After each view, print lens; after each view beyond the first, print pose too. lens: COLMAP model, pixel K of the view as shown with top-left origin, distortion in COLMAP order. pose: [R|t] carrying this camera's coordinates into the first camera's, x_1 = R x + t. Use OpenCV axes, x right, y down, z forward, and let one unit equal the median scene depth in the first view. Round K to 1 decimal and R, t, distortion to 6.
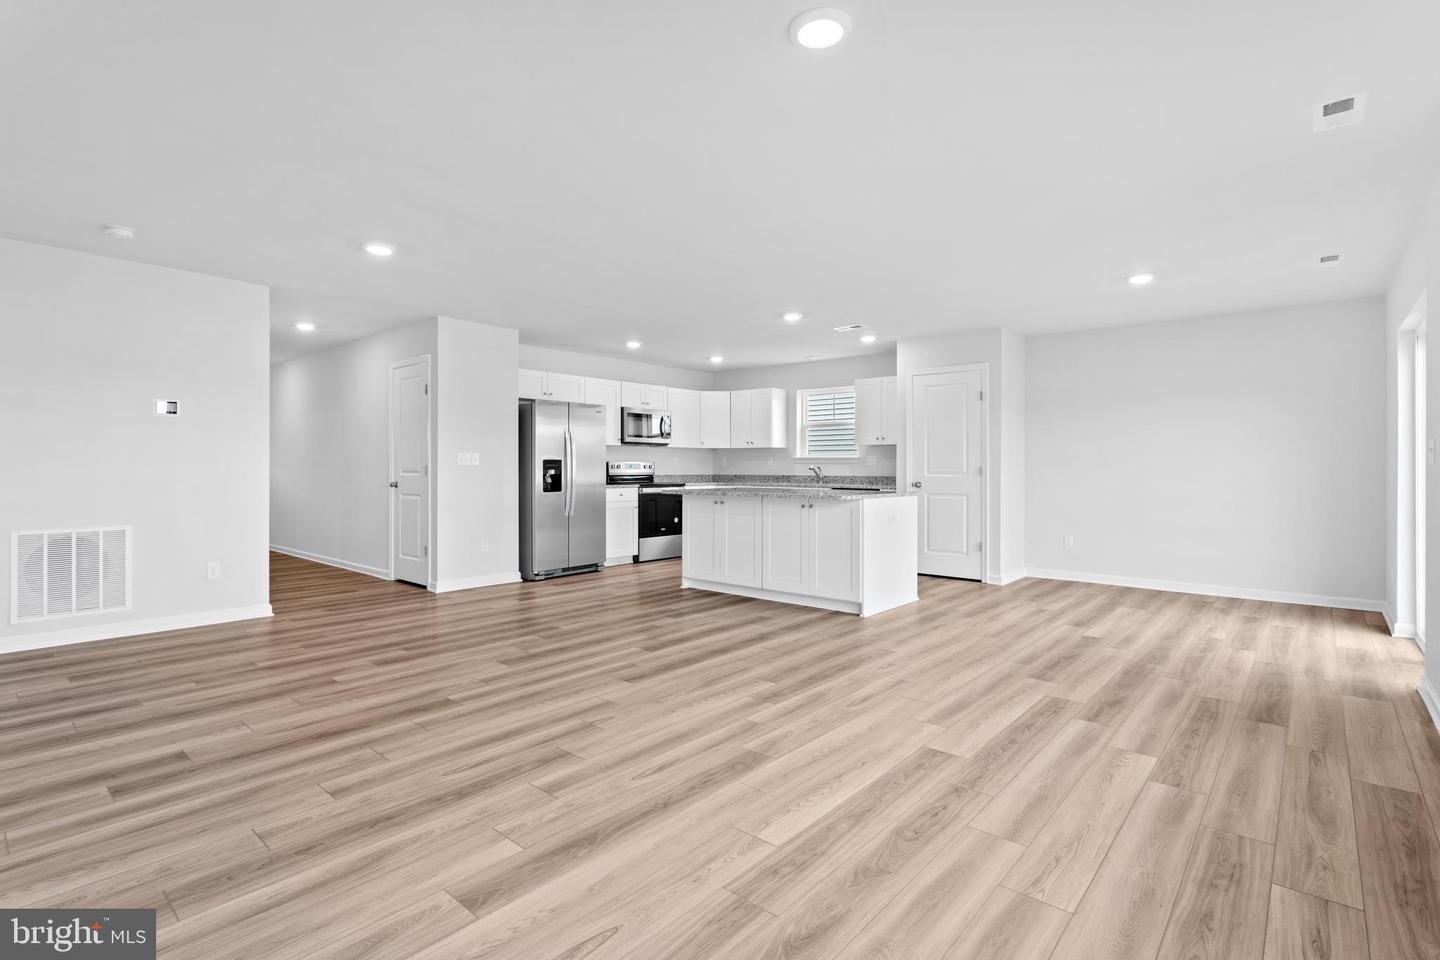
lens RADIAL K [[676.9, 0, 720.4], [0, 676.9, 465.0], [0, 0, 1]] dist [-0.000365, 0.000363]
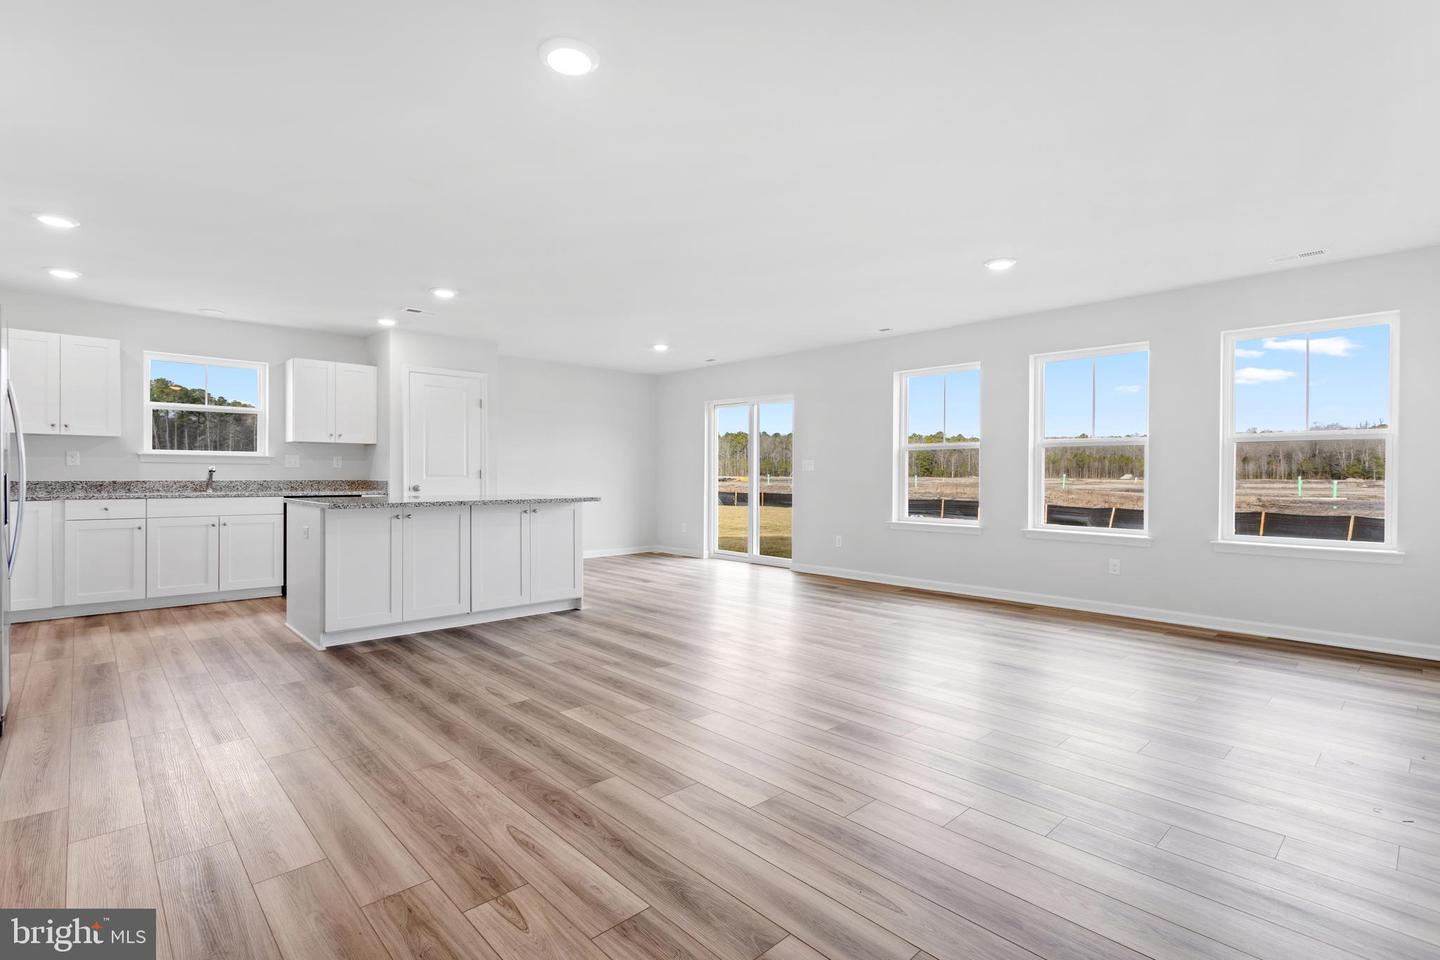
lens RADIAL K [[685.1, 0, 711.4], [0, 685.1, 474.1], [0, 0, 1]] dist [-0.000046, -0.000061]
pose [[0.102562, -0.002449, 0.994724, -1.267803], [-0.008639, 0.999957, 0.003353, 0.004490], [-0.994689, -0.008938, 0.102537, 1.010131]]
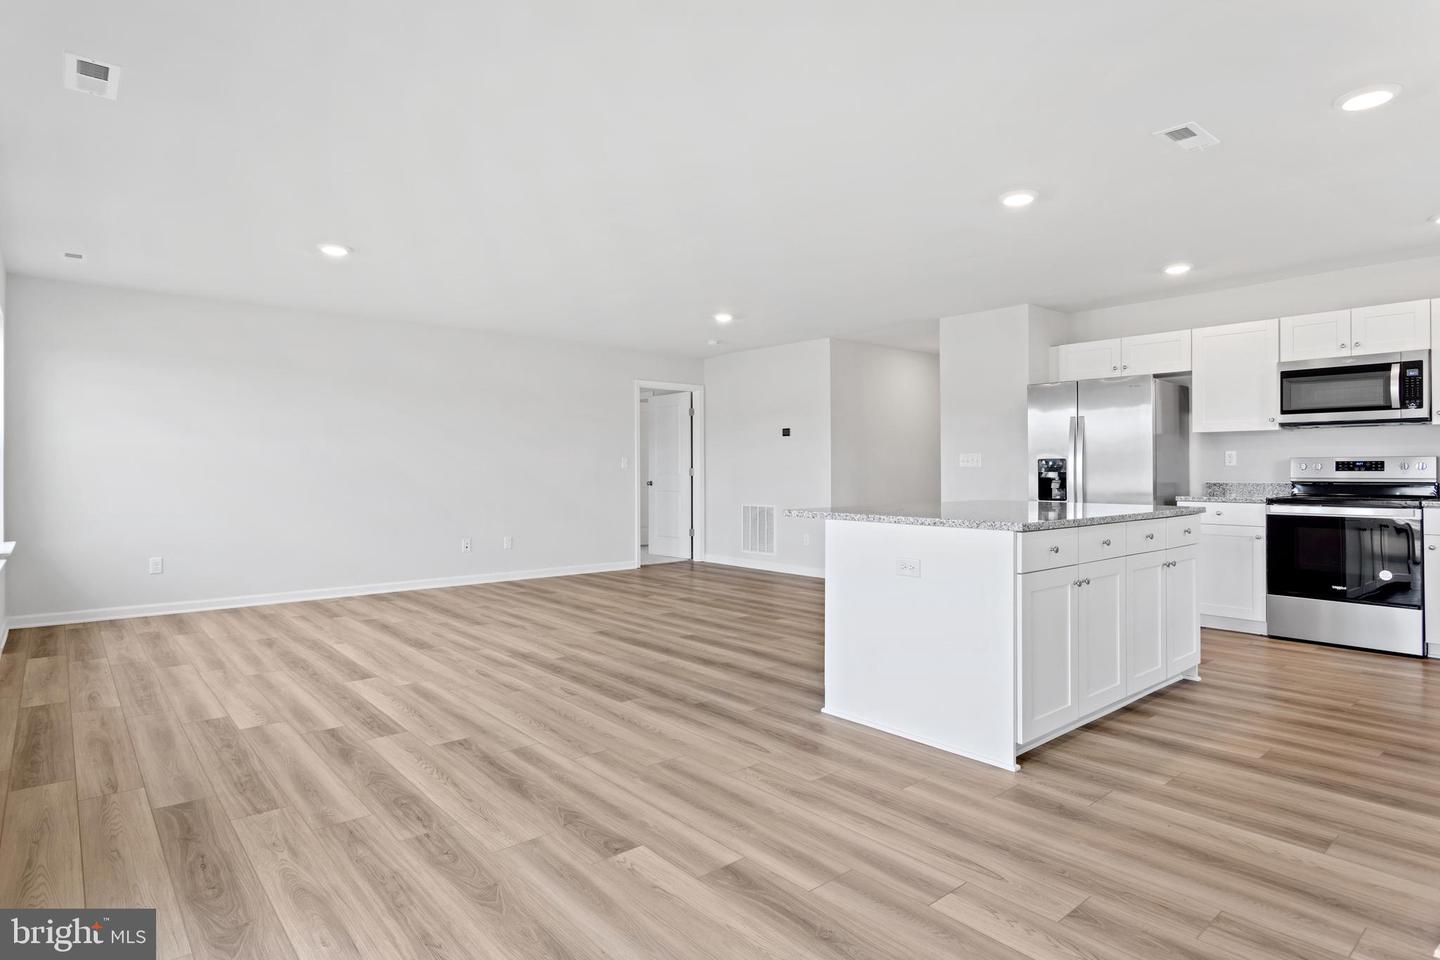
lens RADIAL K [[773.0, 0, 720.0], [0, 773.0, 480.0], [0, 0, 1]] dist [-0.002058, -0.000879]
pose [[-0.135853, 0.010738, -0.990671, 1.354018], [0.006686, 0.999928, 0.009921, 0.009814], [0.990706, -0.005276, -0.135915, 1.476692]]
